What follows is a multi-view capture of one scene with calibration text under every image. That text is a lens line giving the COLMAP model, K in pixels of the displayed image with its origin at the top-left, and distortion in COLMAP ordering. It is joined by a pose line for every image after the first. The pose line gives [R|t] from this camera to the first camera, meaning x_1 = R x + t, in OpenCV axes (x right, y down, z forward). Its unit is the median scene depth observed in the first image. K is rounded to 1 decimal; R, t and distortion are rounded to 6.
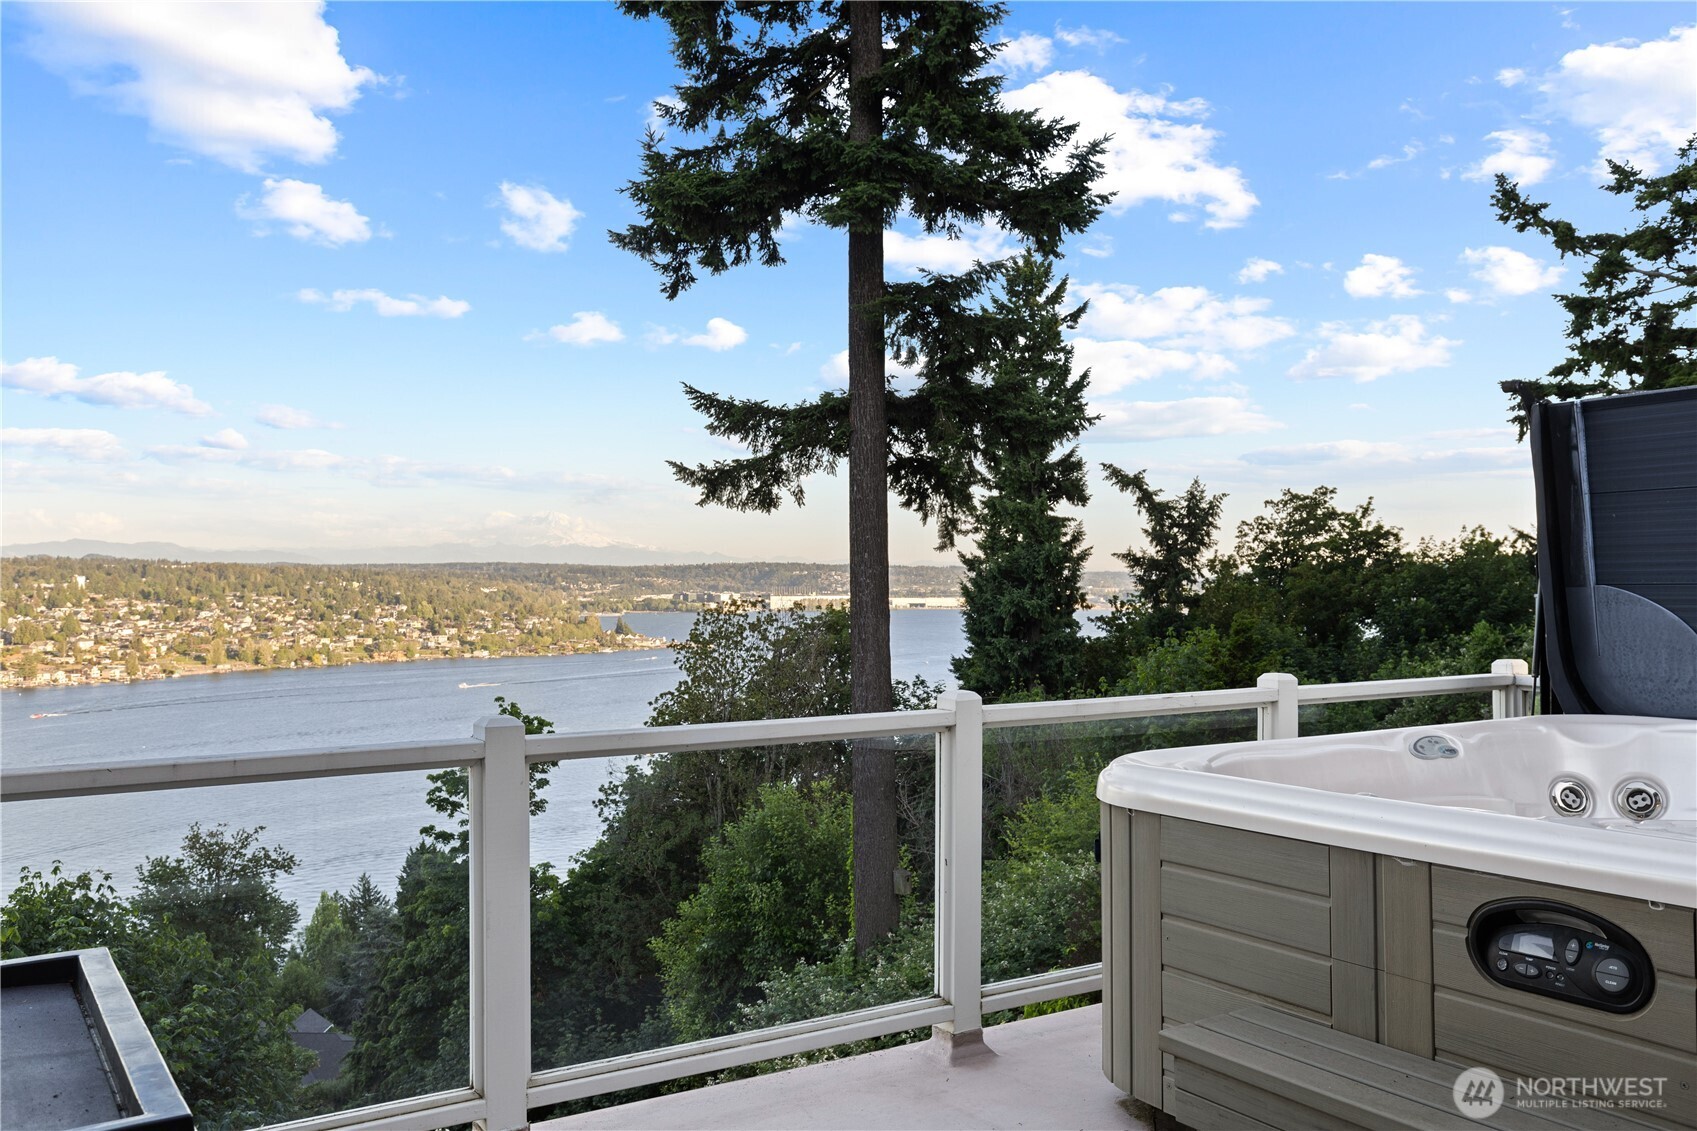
lens RADIAL K [[1396.4, 0, 849.5], [0, 1396.4, 567.7], [0, 0, 1]] dist [0.003026, 0.003299]
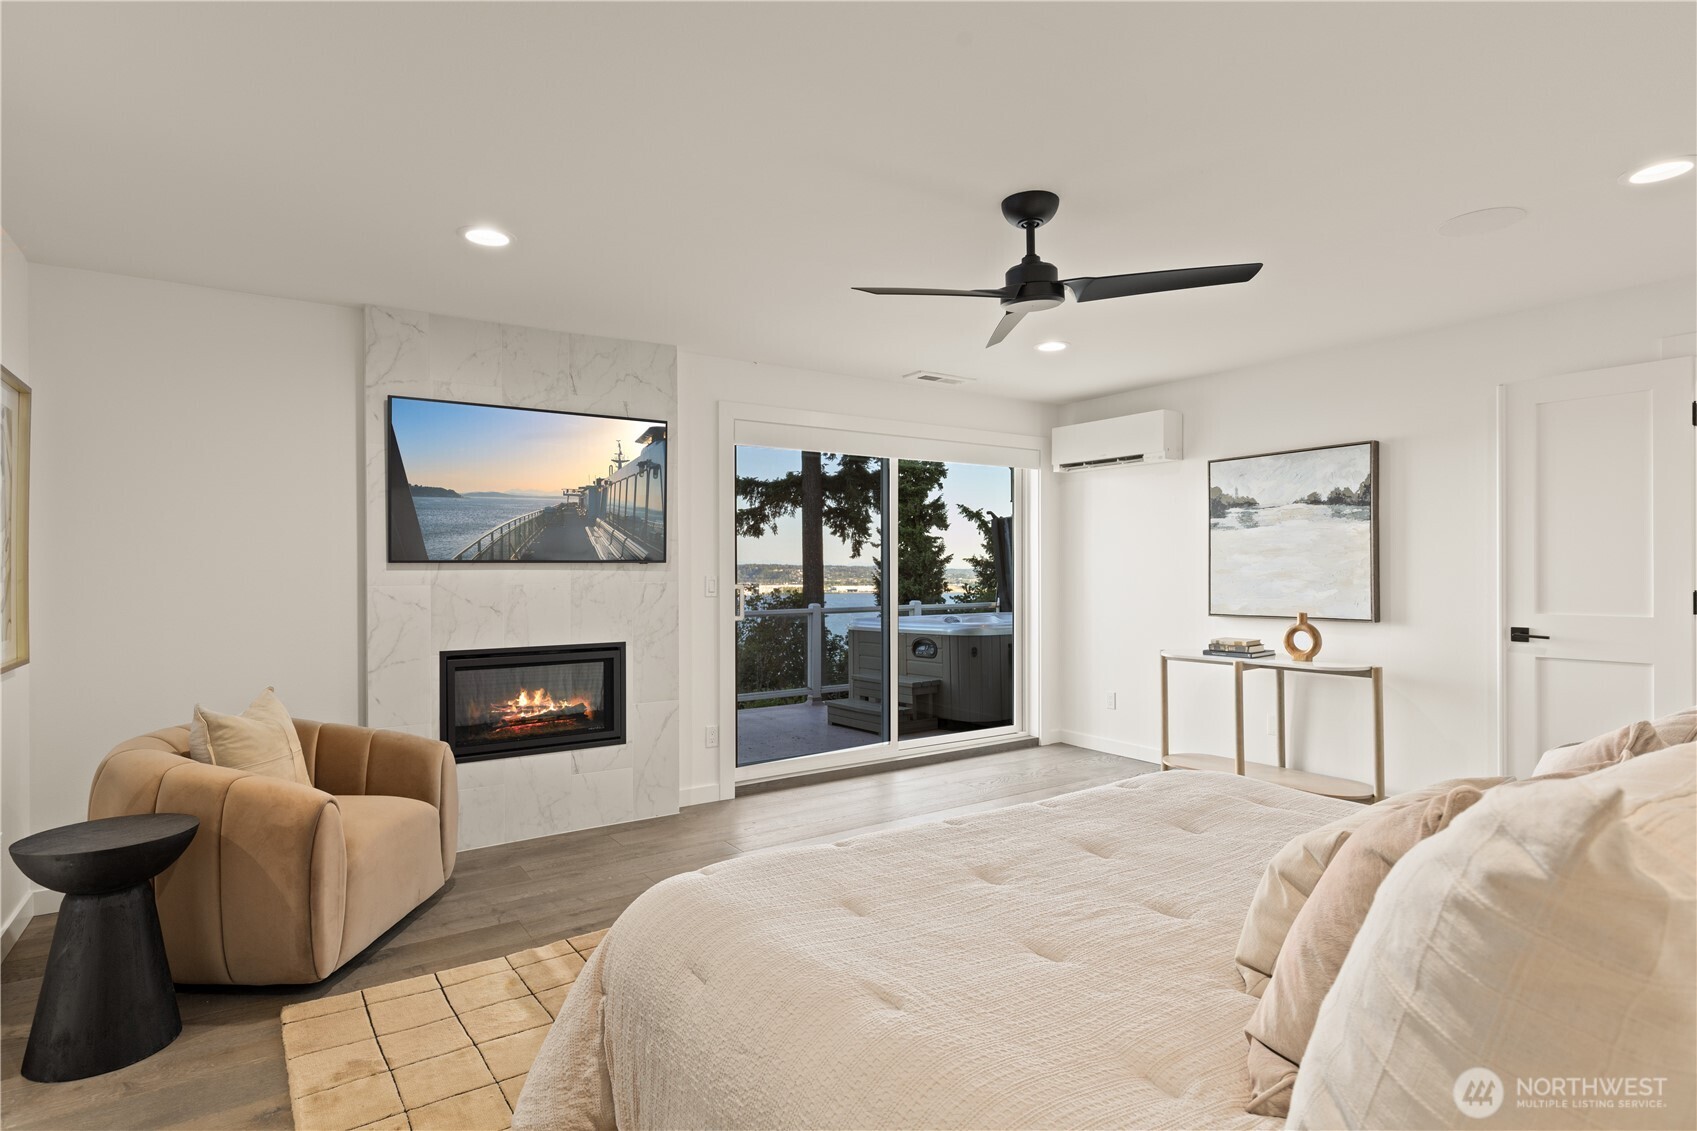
lens RADIAL K [[883.7, 0, 852.7], [0, 883.7, 565.1], [0, 0, 1]] dist [-0.000405, 0.000018]
pose [[0.998787, -0.002773, 0.049152, 0.008749], [0.002878, 0.999994, -0.002066, -0.000584], [-0.049146, 0.002205, 0.998789, -0.164632]]
